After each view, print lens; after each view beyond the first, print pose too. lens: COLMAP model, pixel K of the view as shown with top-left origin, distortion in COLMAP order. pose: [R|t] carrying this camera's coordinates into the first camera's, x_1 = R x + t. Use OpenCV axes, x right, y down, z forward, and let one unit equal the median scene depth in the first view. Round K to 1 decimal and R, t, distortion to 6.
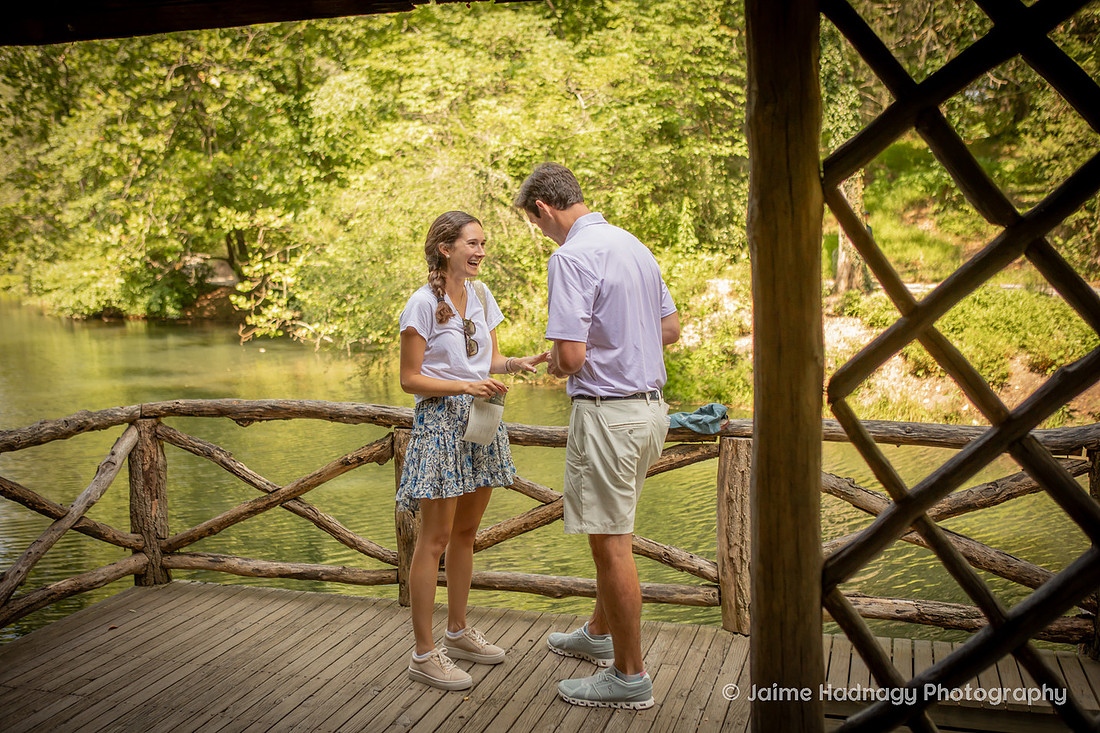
lens RADIAL K [[1158.9, 0, 540.9], [0, 1158.9, 366.6], [0, 0, 1]] dist [-0.035853, 0.000000]
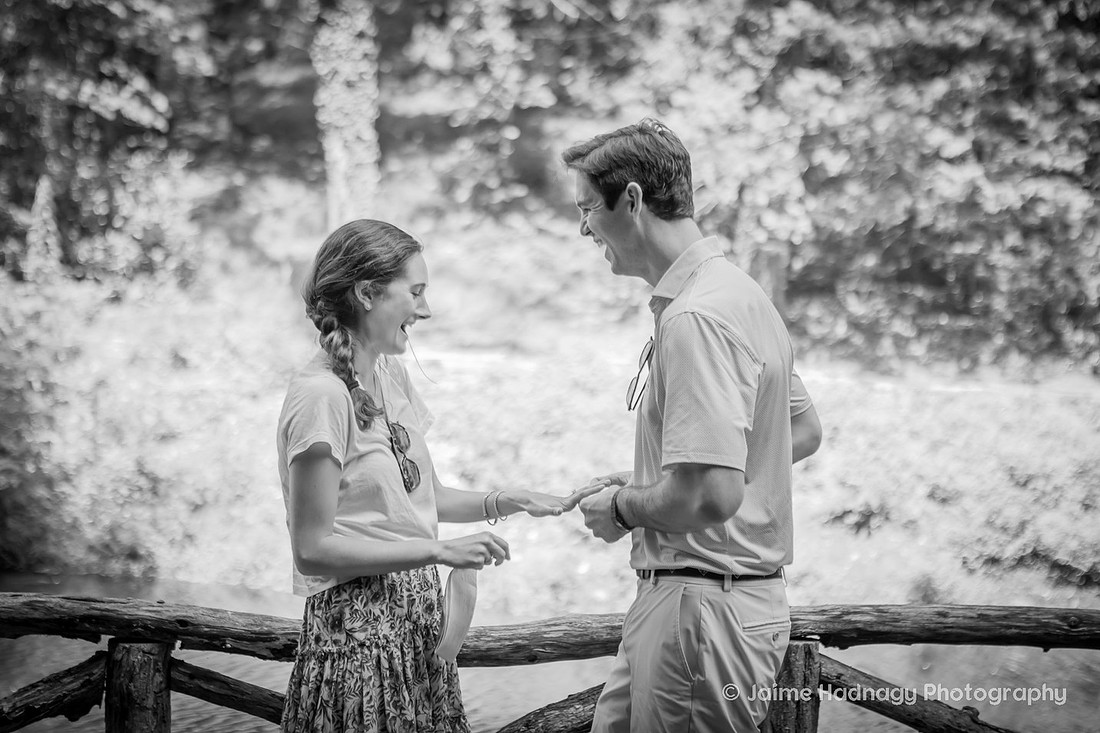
lens RADIAL K [[2134.8, 0, 560.5], [0, 2134.8, 346.2], [0, 0, 1]] dist [0.226002, 0.000000]
pose [[0.911765, 0.026476, 0.409858, -0.064708], [0.002112, 0.997605, -0.069141, -0.001590], [-0.410707, 0.063906, 0.909525, 0.015250]]
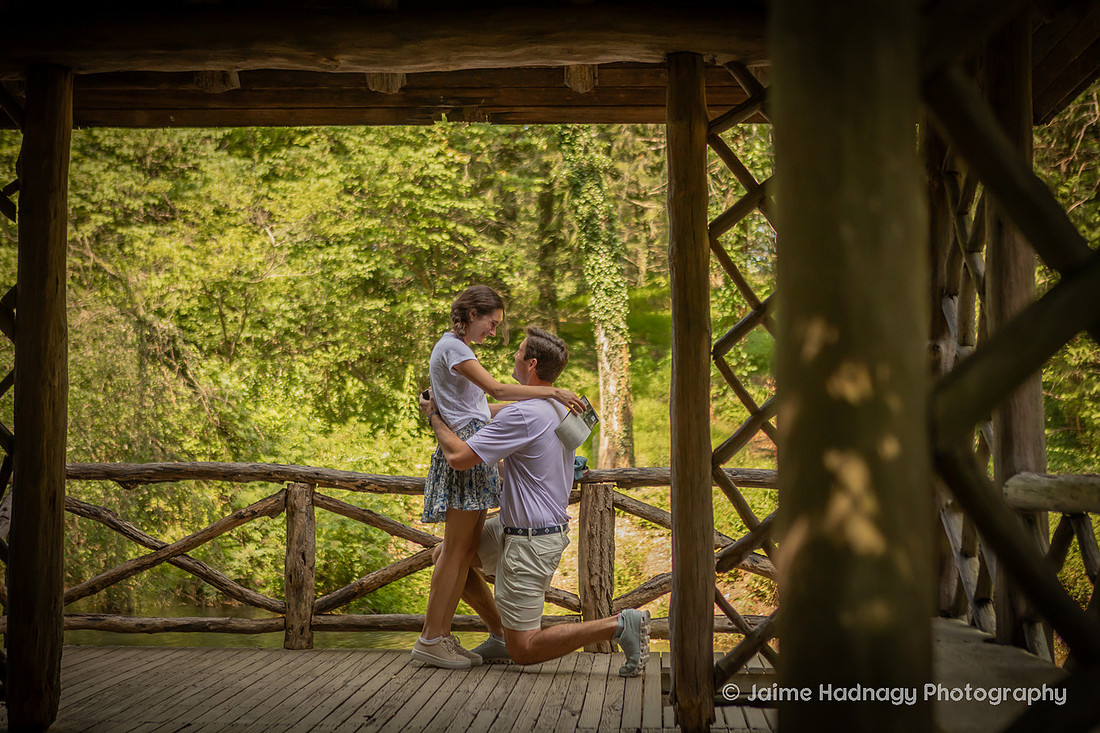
lens RADIAL K [[1711.8, 0, 583.0], [0, 1711.8, 362.3], [0, 0, 1]] dist [0.031140, 0.000000]
pose [[0.966924, 0.032066, 0.253040, -0.052768], [0.009587, 0.986796, -0.161683, 0.039957], [-0.254883, 0.158761, 0.953850, -0.125504]]
